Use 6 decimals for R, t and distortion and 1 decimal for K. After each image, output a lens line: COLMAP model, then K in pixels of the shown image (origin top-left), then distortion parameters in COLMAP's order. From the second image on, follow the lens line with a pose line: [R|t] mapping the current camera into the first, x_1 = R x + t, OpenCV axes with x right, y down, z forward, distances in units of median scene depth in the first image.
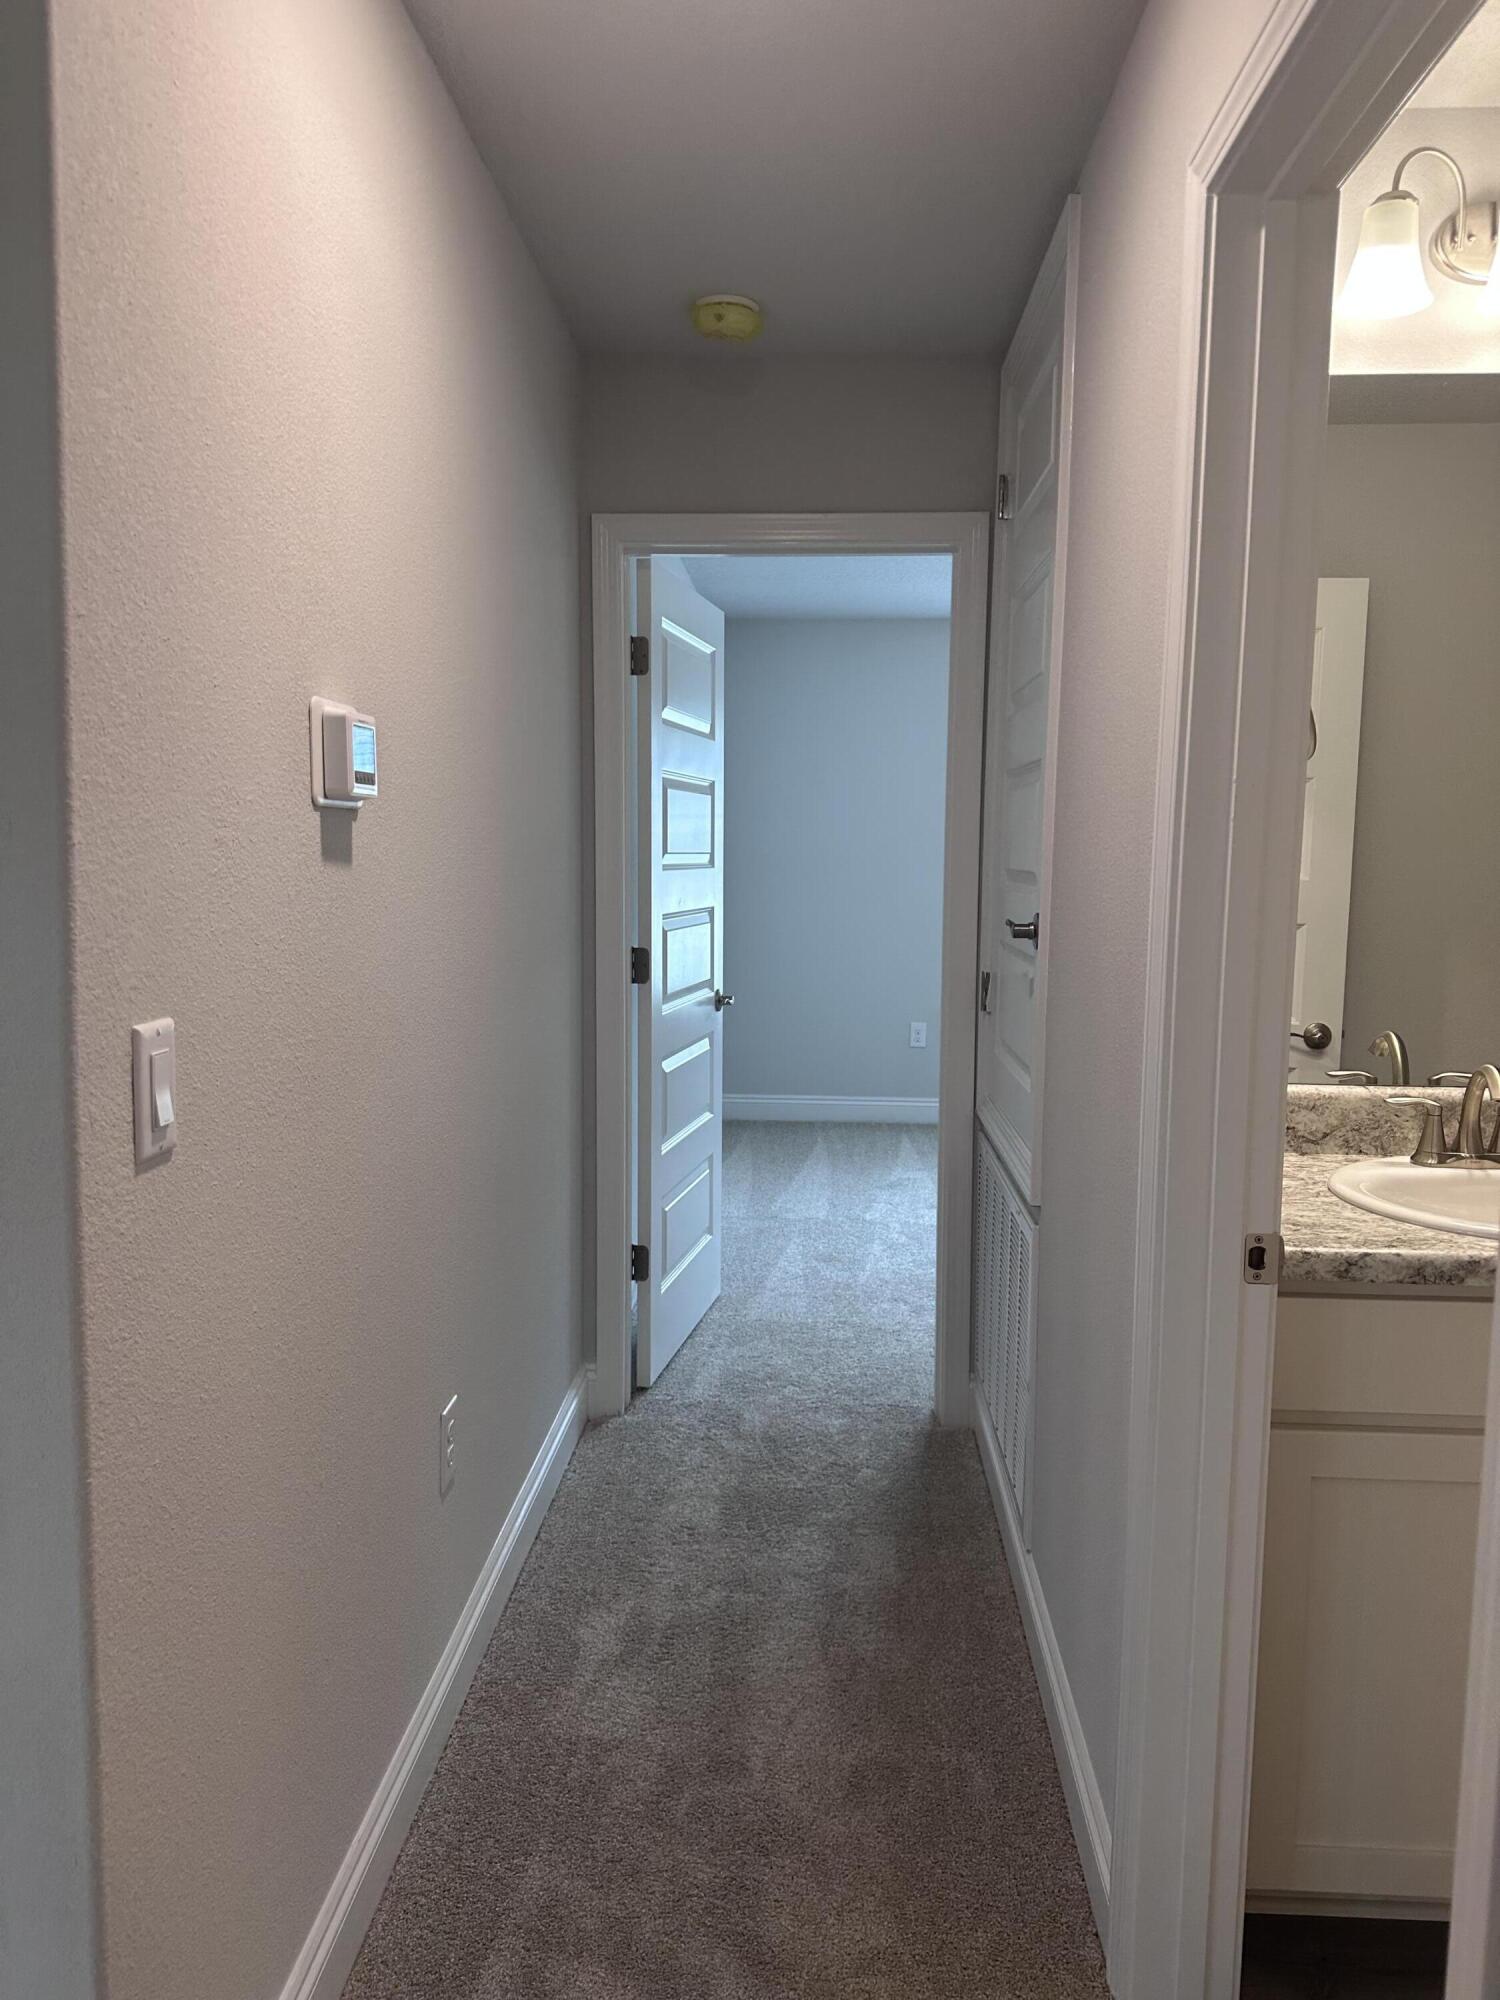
lens RADIAL K [[1407.7, 0, 750.0], [0, 1407.7, 1000.0], [0, 0, 1]] dist [0.091875, -0.077946]
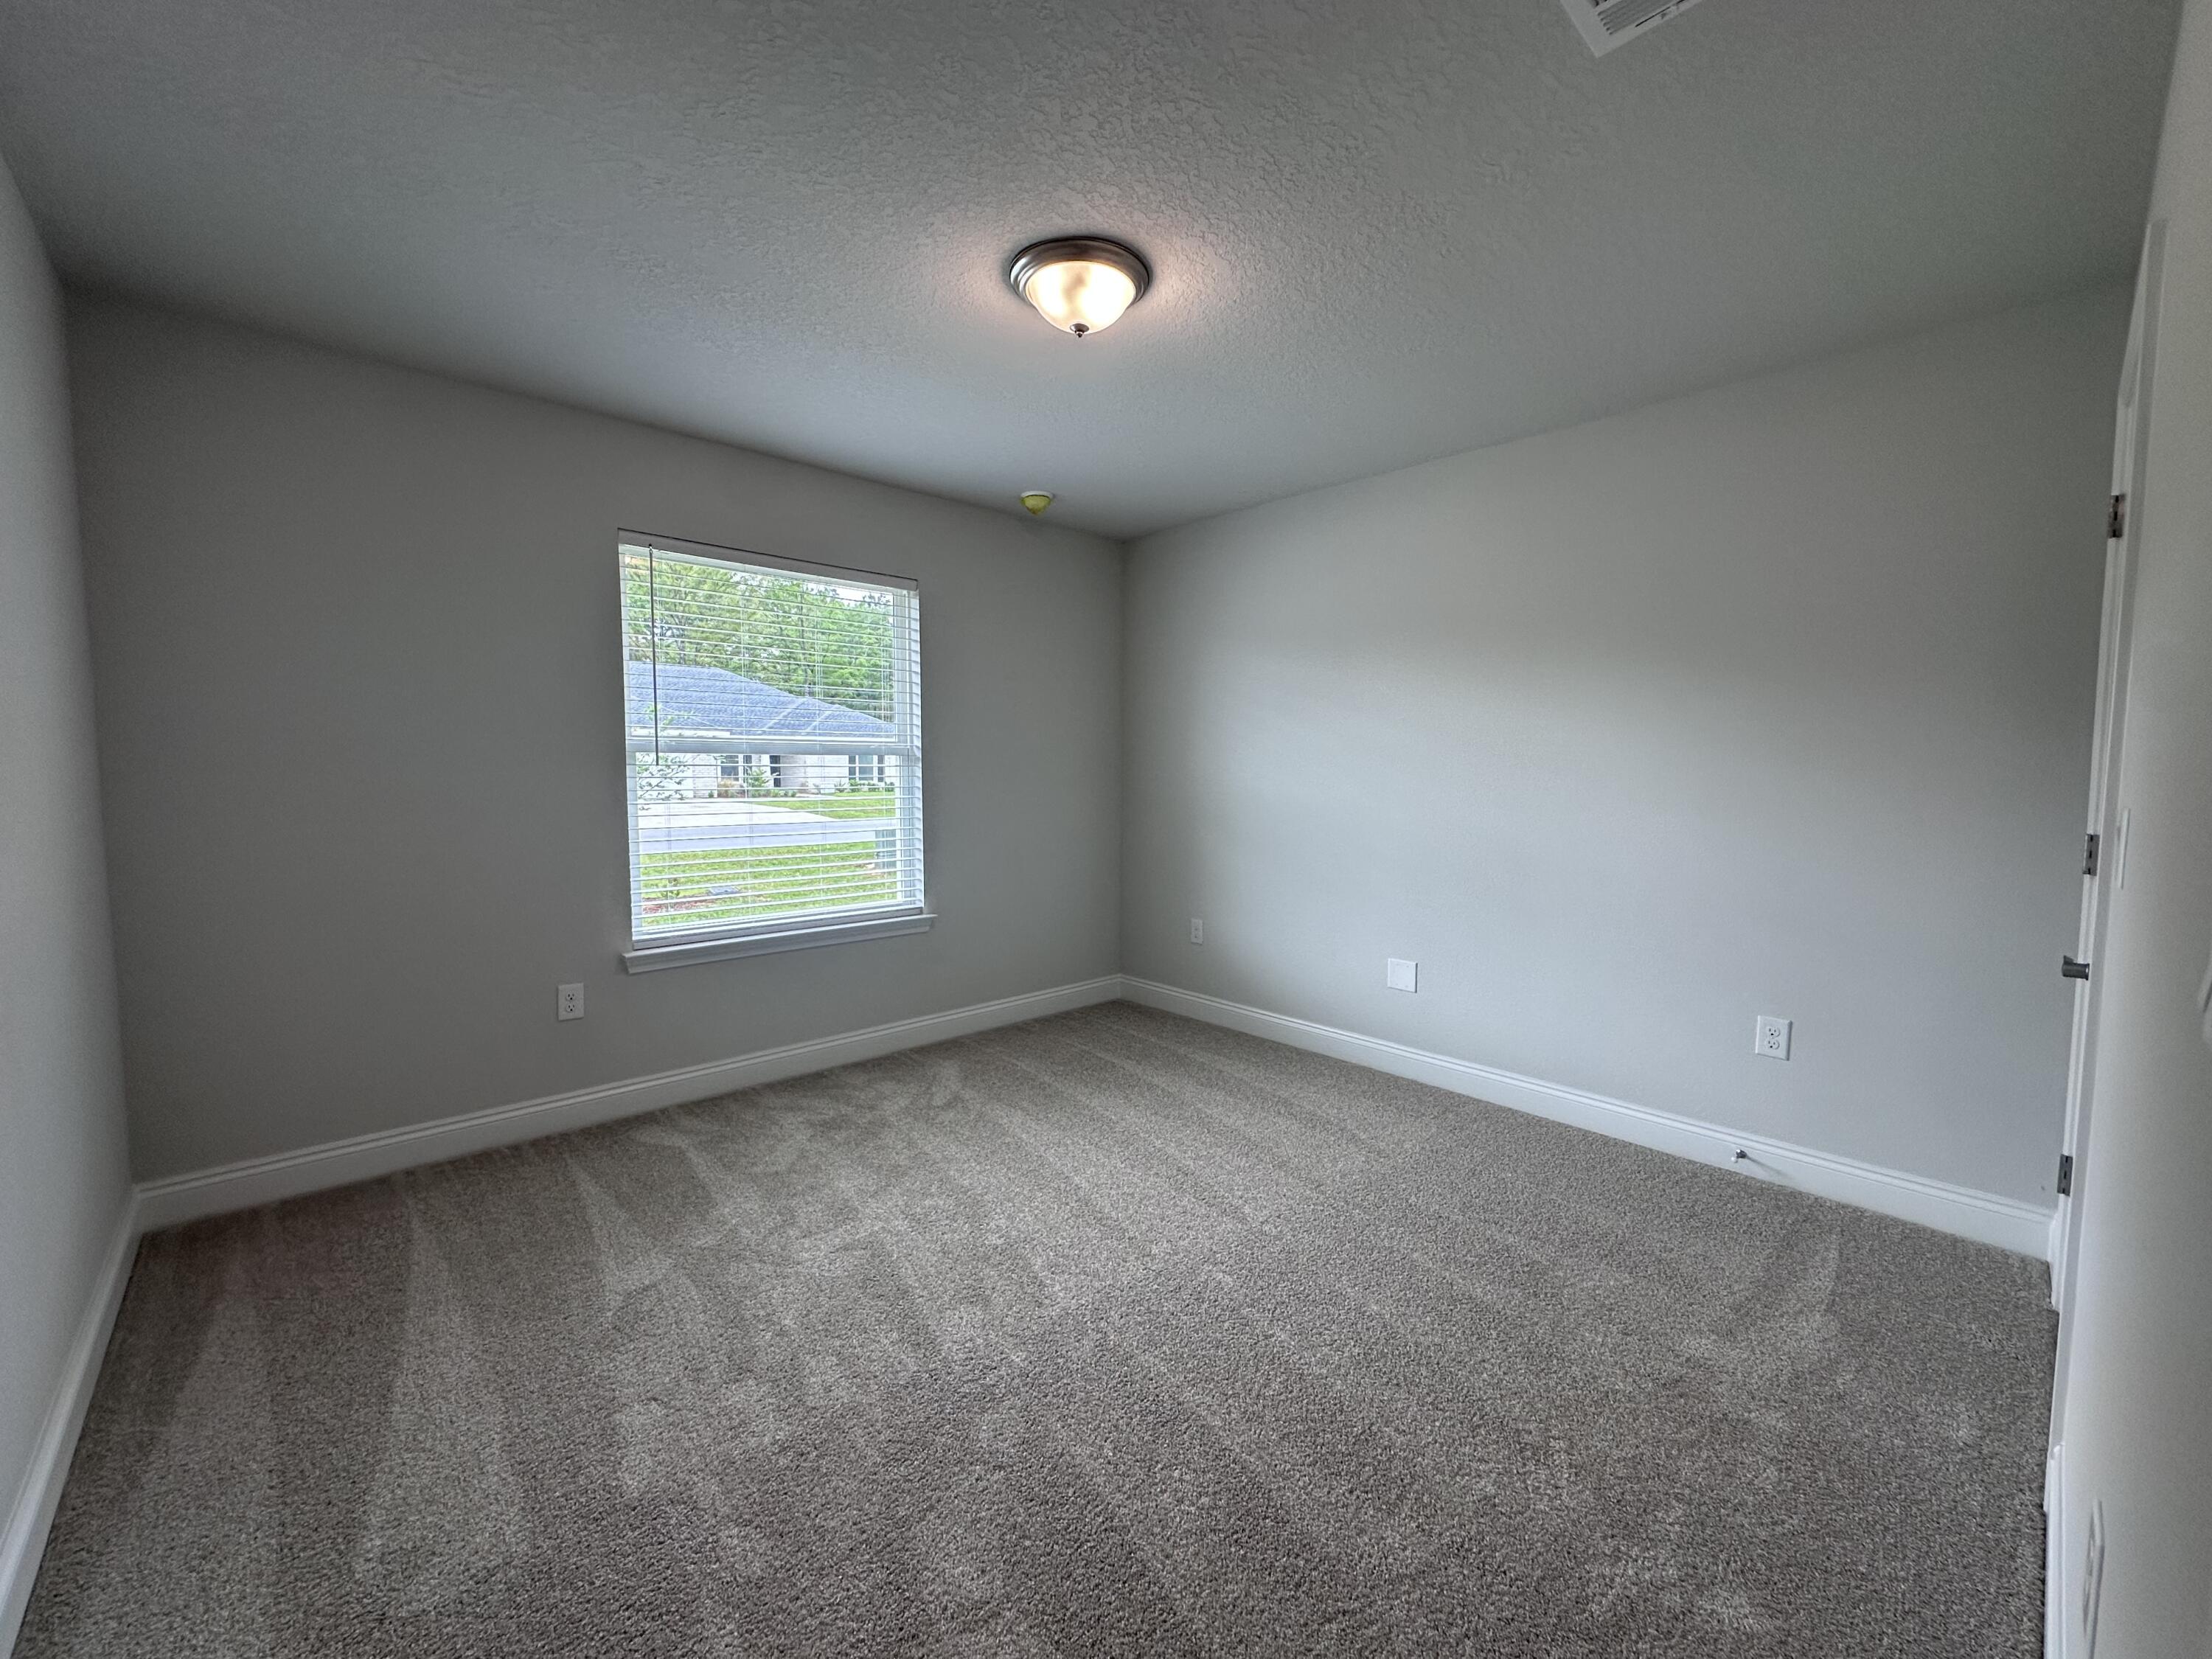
lens RADIAL K [[886.9, 0, 1109.5], [0, 886.9, 831.0], [0, 0, 1]] dist [0.000222, 0.000439]
pose [[0.698857, -0.058605, 0.712857, -0.001887], [0.086225, 0.996272, -0.002627, -0.035270], [-0.710045, 0.063302, 0.701305, 0.505526]]
